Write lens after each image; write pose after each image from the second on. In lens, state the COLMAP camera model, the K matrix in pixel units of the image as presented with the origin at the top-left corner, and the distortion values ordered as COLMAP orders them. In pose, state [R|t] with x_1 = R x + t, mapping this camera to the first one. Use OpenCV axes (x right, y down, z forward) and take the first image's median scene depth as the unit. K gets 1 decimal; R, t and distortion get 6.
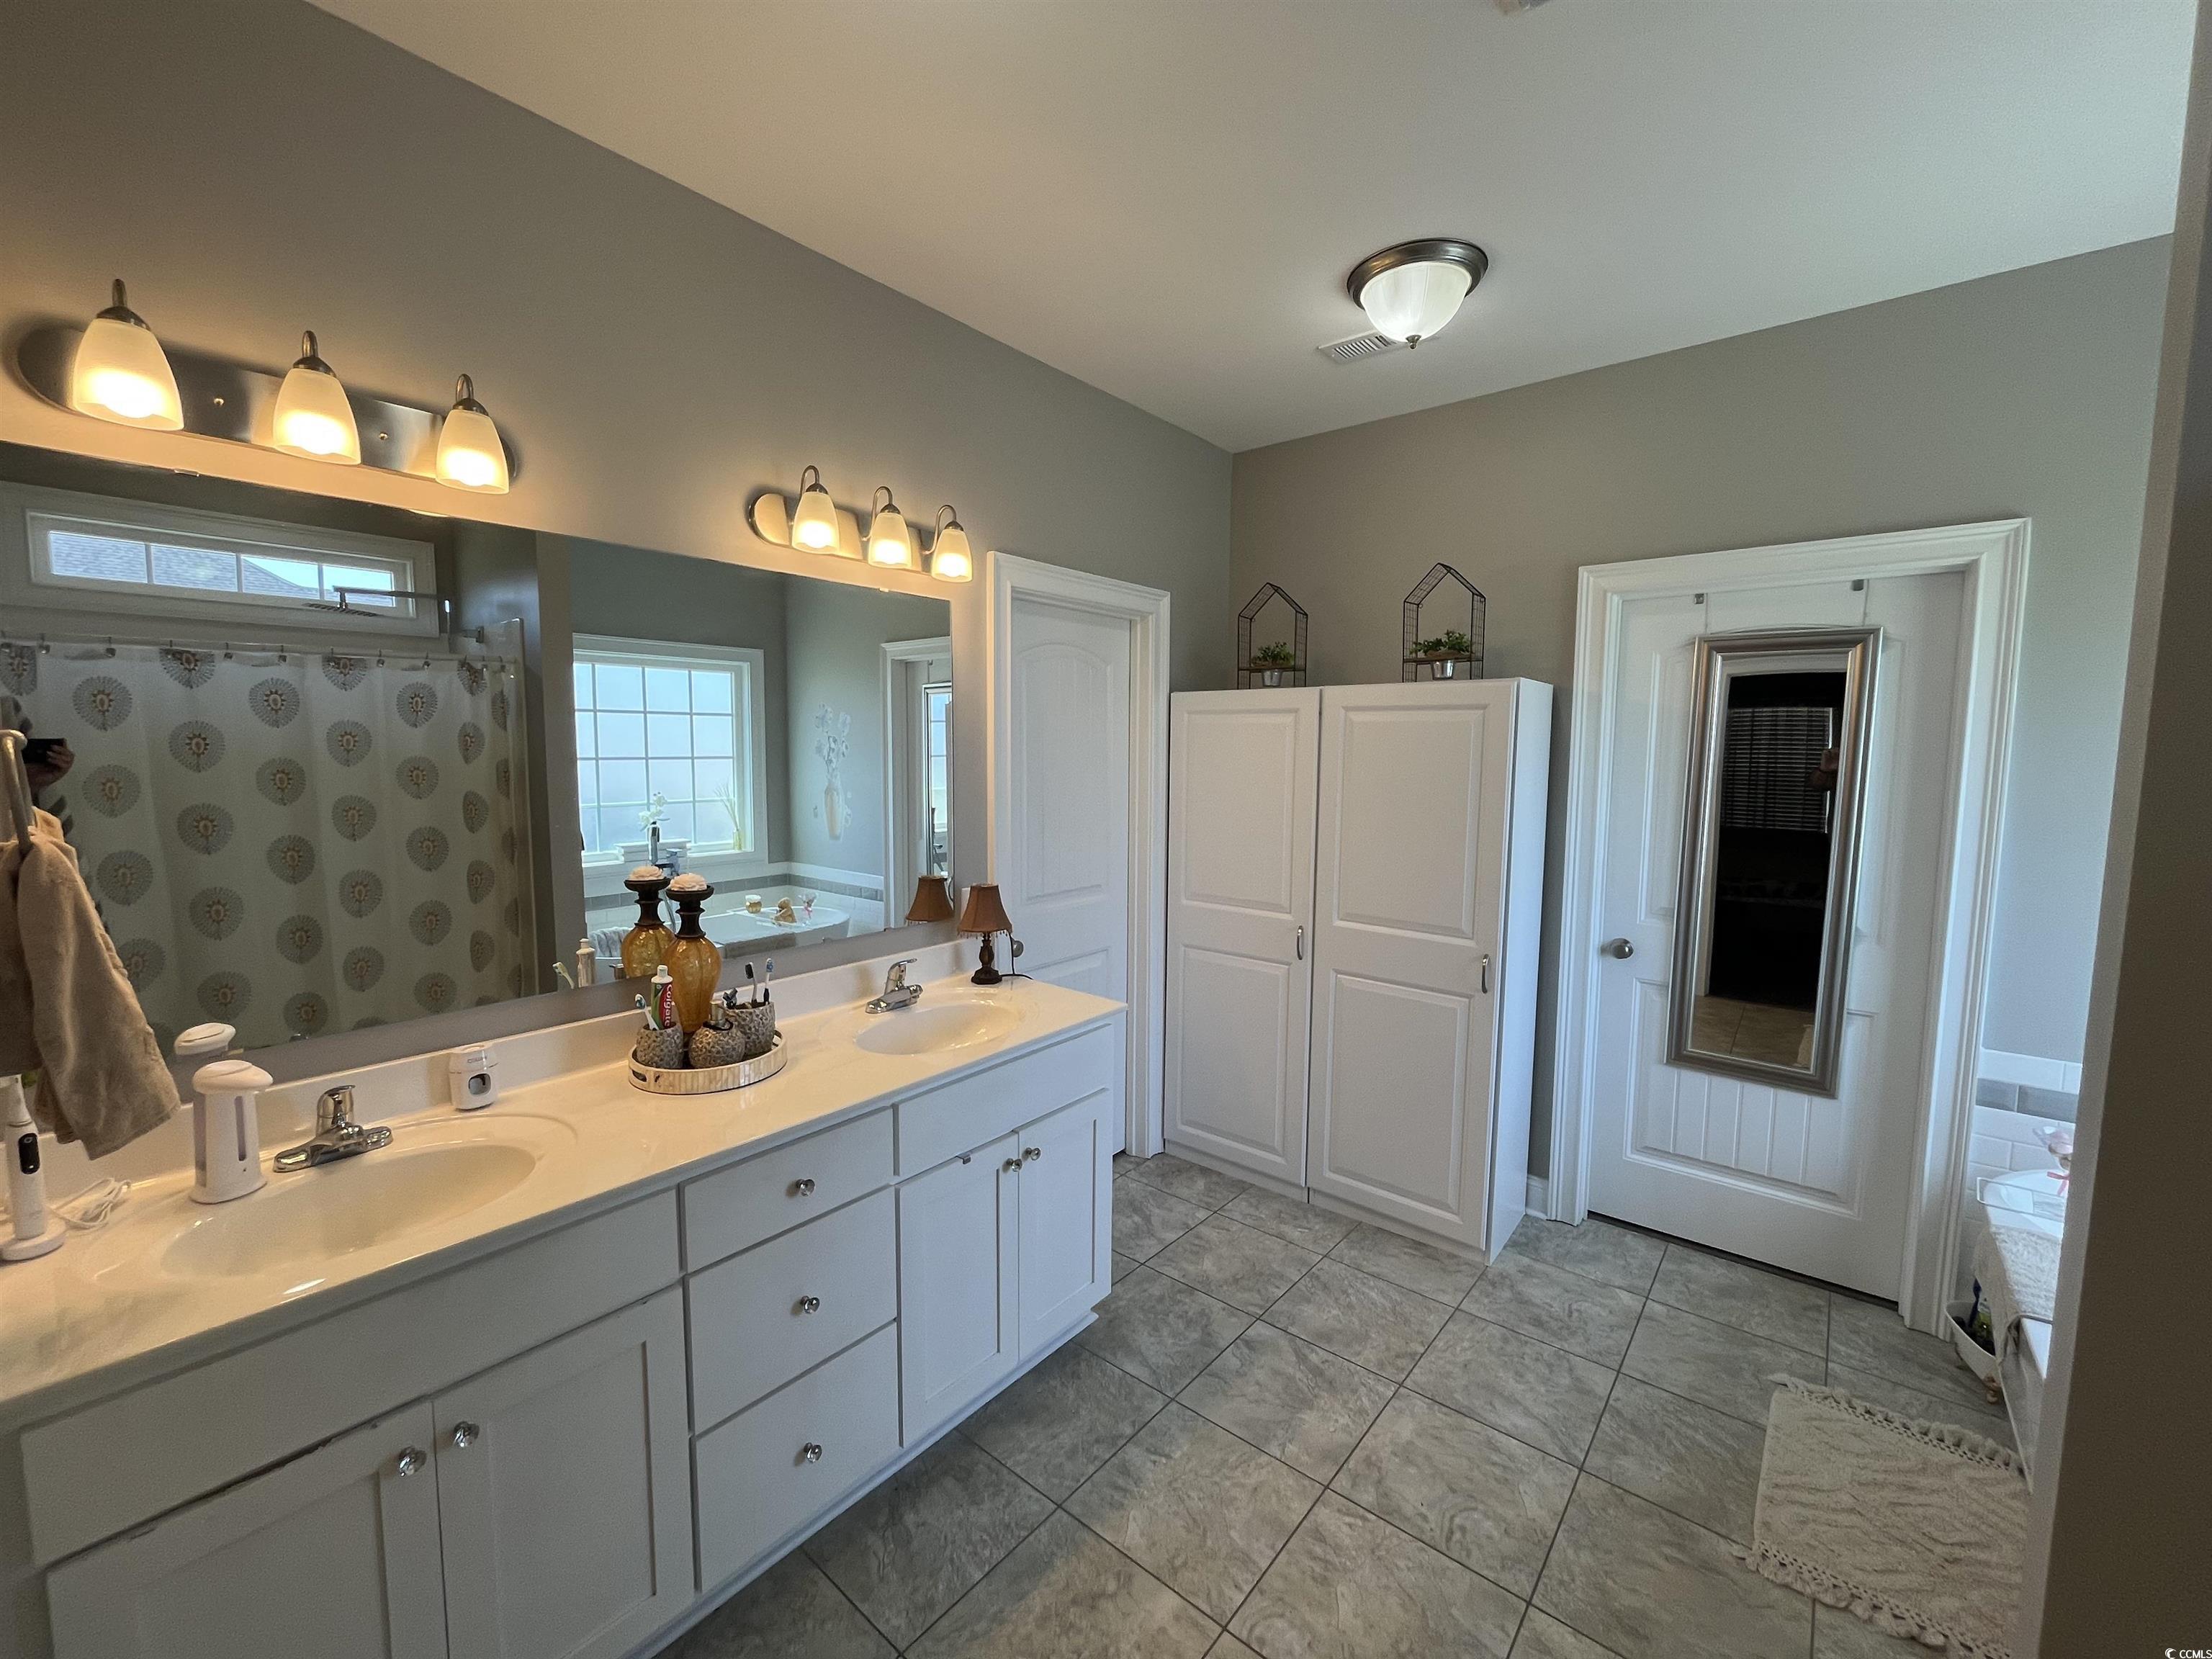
lens RADIAL K [[892.3, 0, 1093.1], [0, 892.3, 837.1], [0, 0, 1]] dist [-0.002122, -0.000031]
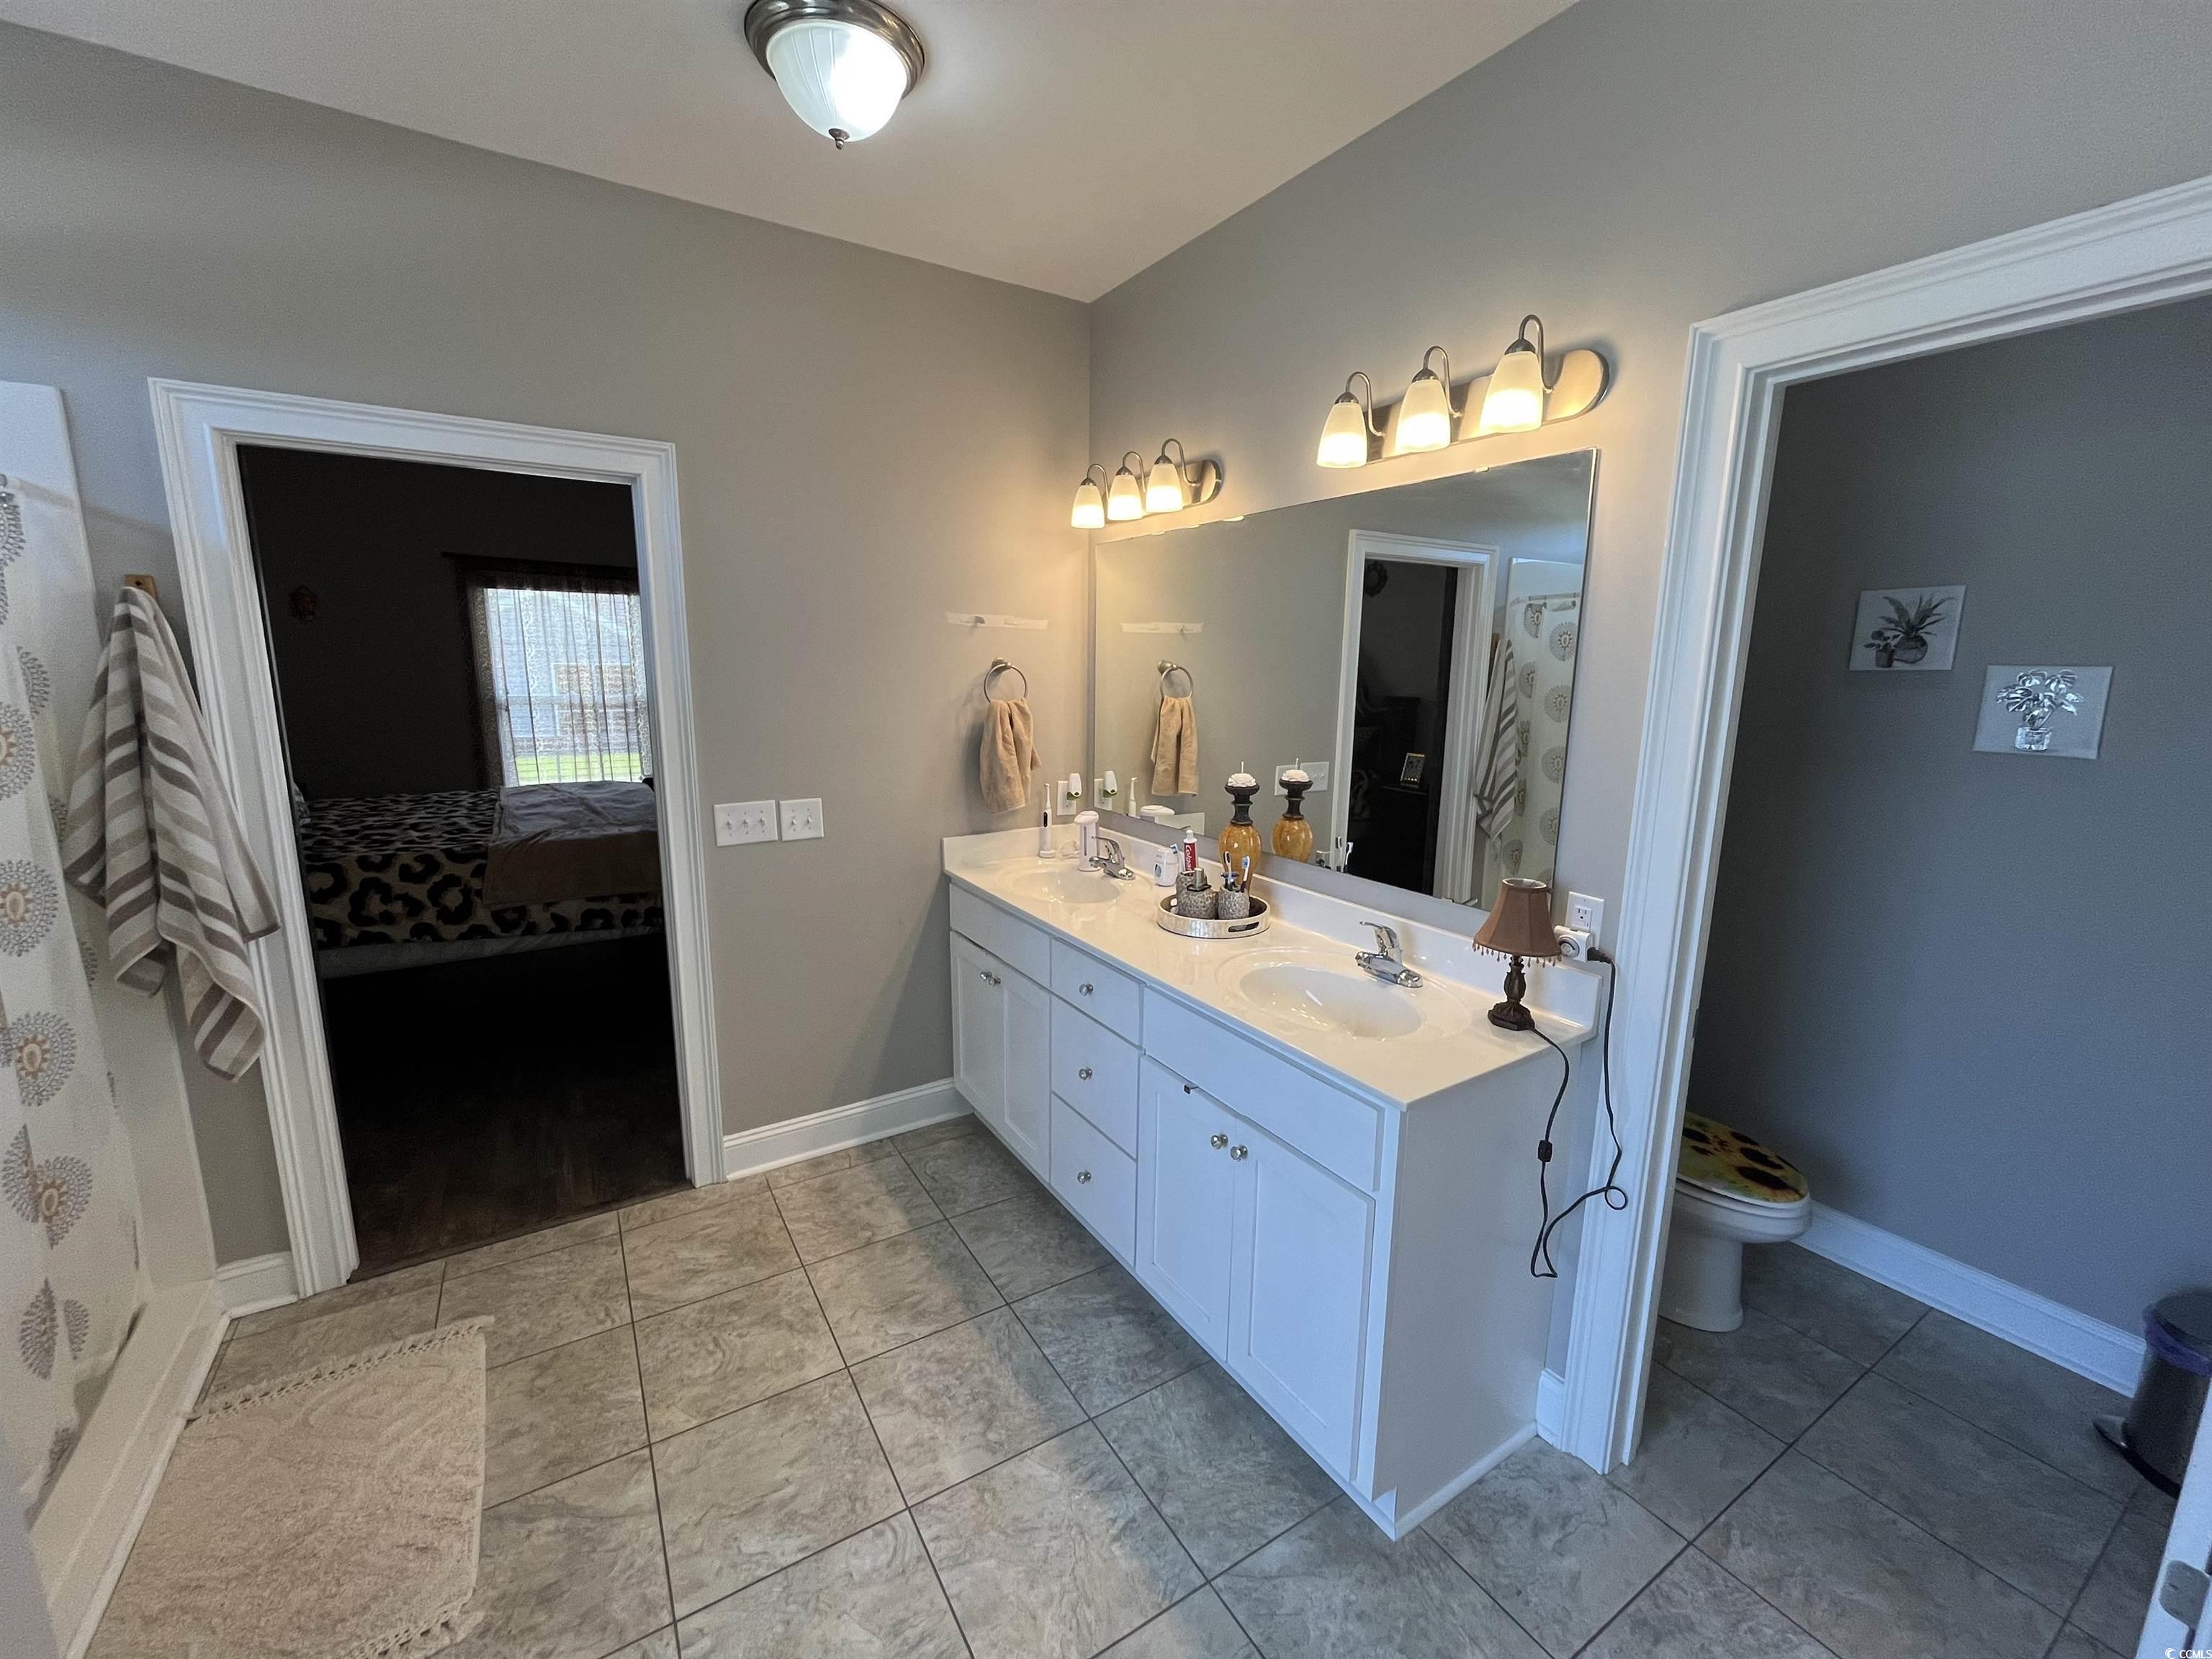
lens RADIAL K [[892.3, 0, 1105.5], [0, 892.3, 827.9], [0, 0, 1]] dist [-0.002122, -0.000031]
pose [[-0.306257, 0.163995, -0.937717, 0.824147], [-0.098260, 0.974342, 0.202492, -0.124199], [0.946864, 0.154154, -0.282285, 1.226172]]
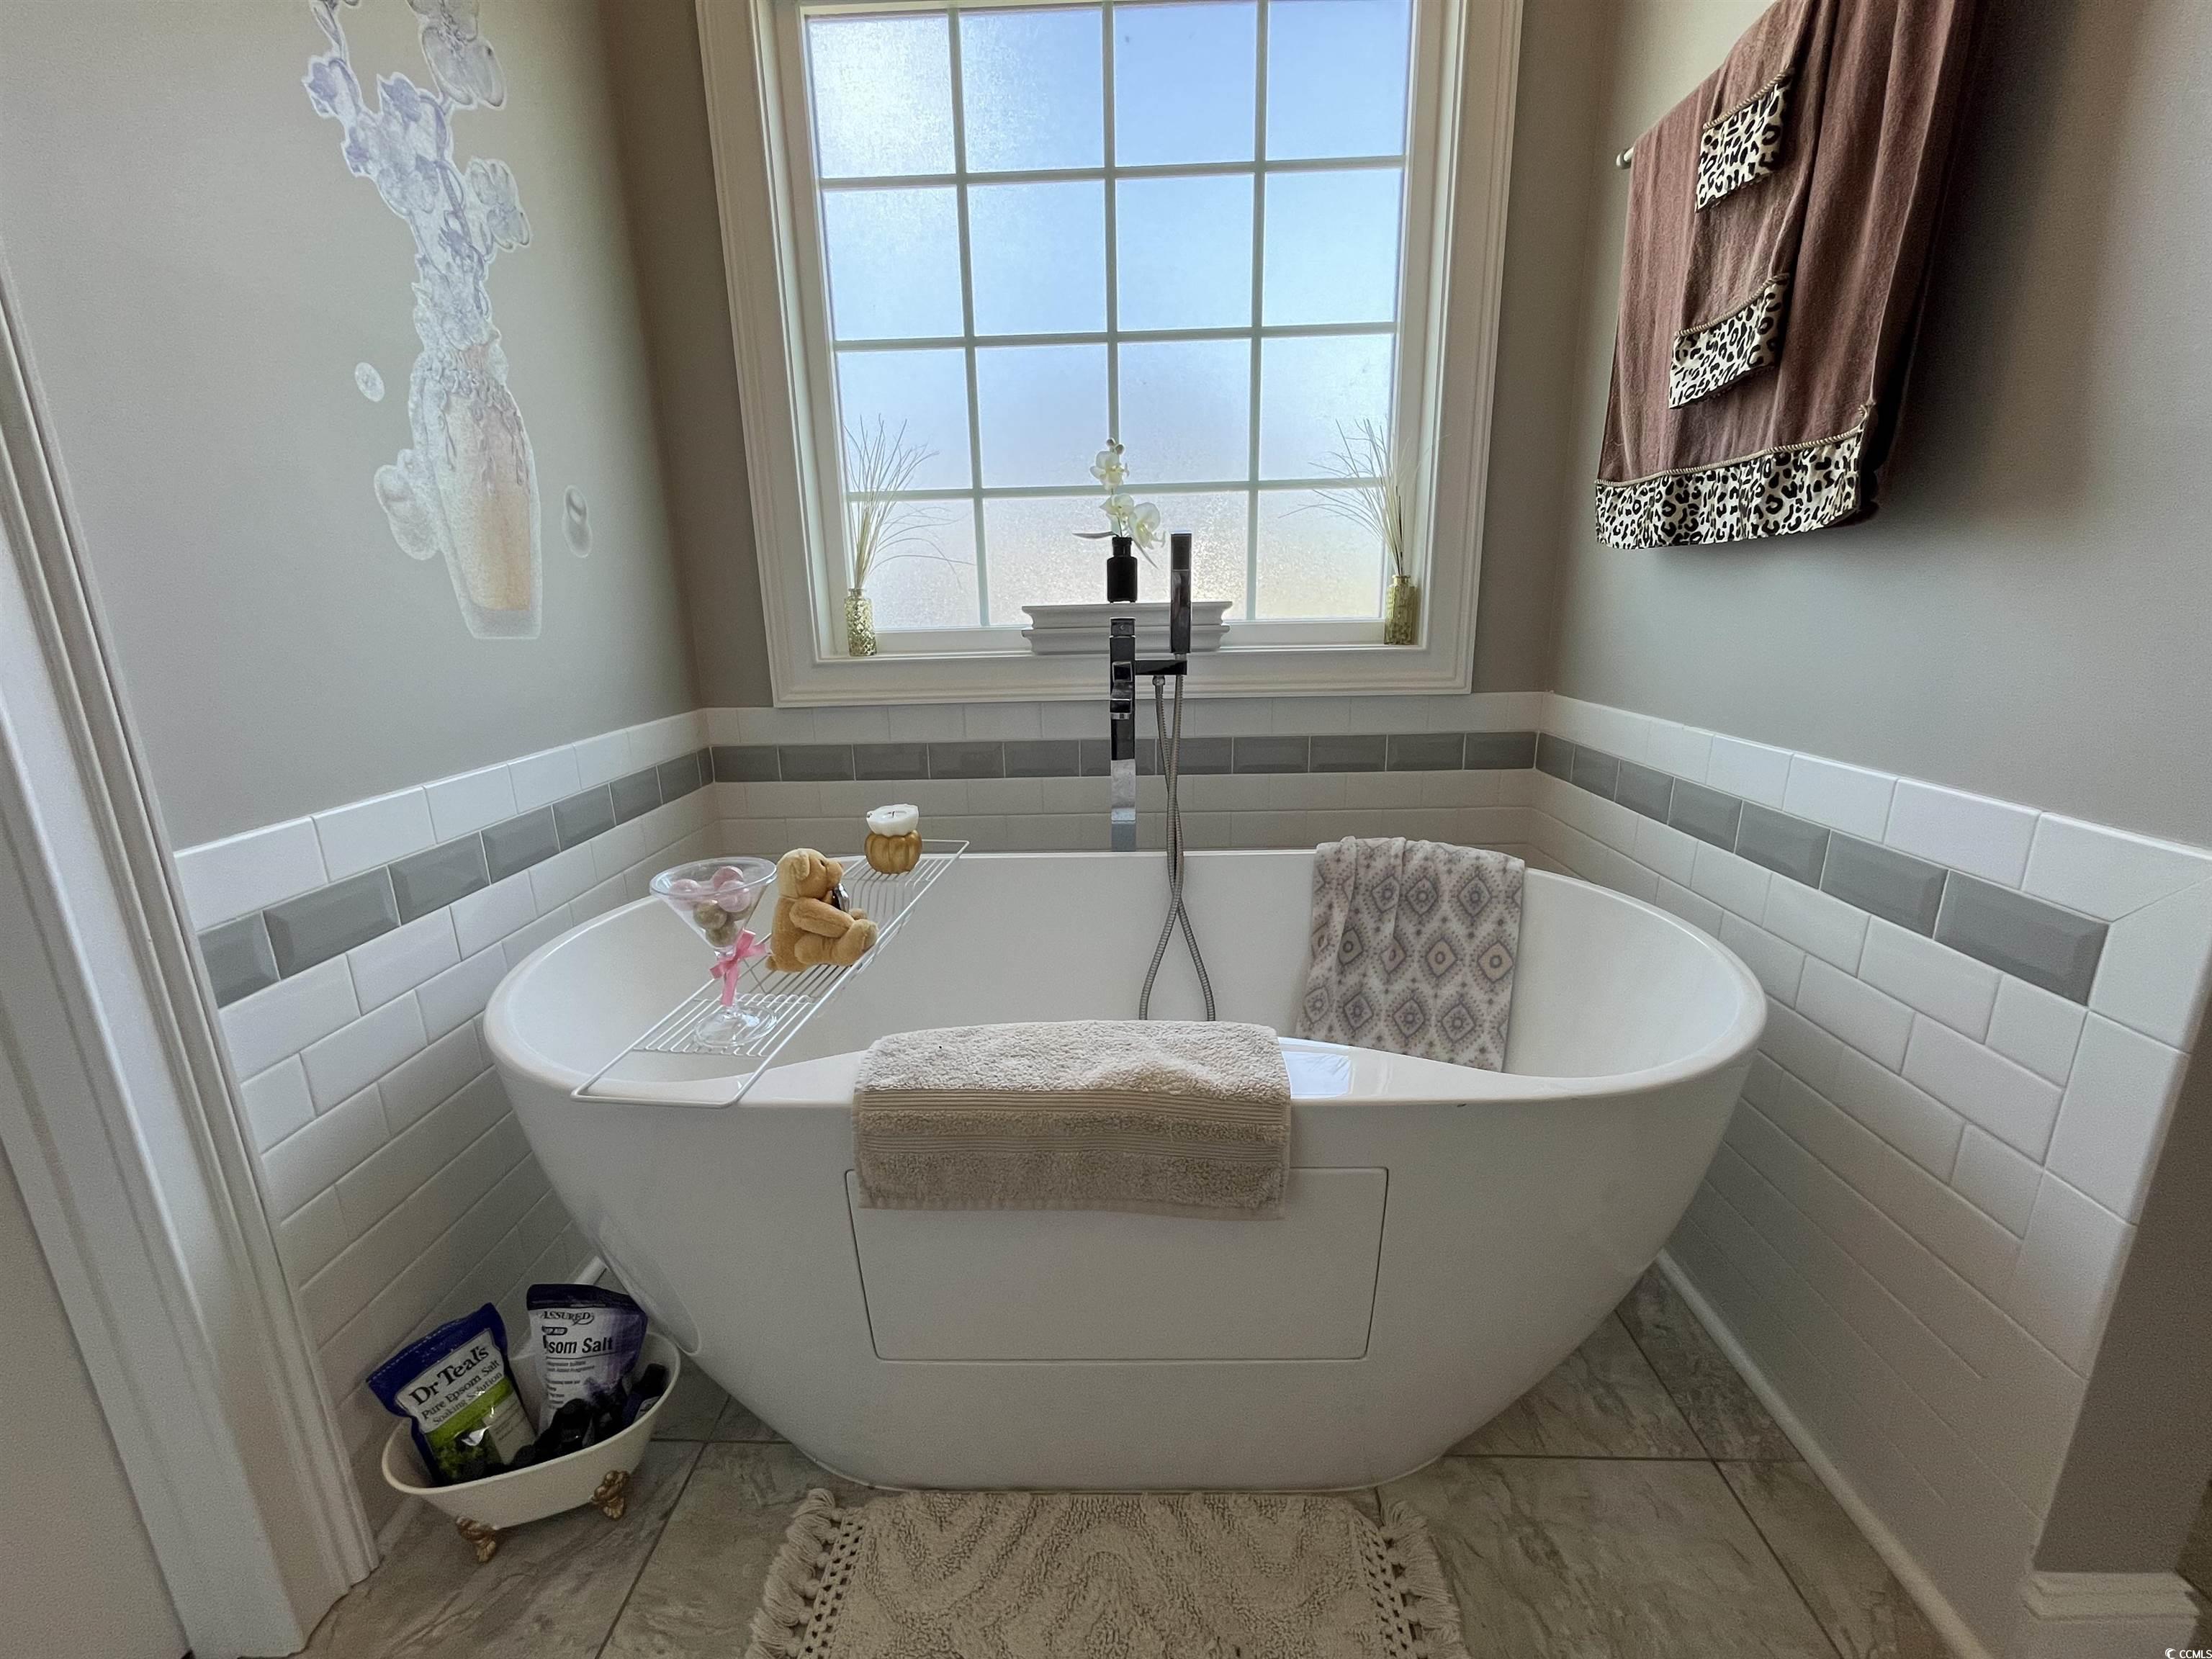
lens RADIAL K [[892.3, 0, 1100.2], [0, 892.3, 818.0], [0, 0, 1]] dist [-0.002122, -0.000031]
pose [[-0.610798, -0.181971, 0.770592, 0.656991], [0.096264, 0.948946, 0.300390, 0.198163], [-0.785913, 0.257658, -0.562098, 1.139170]]
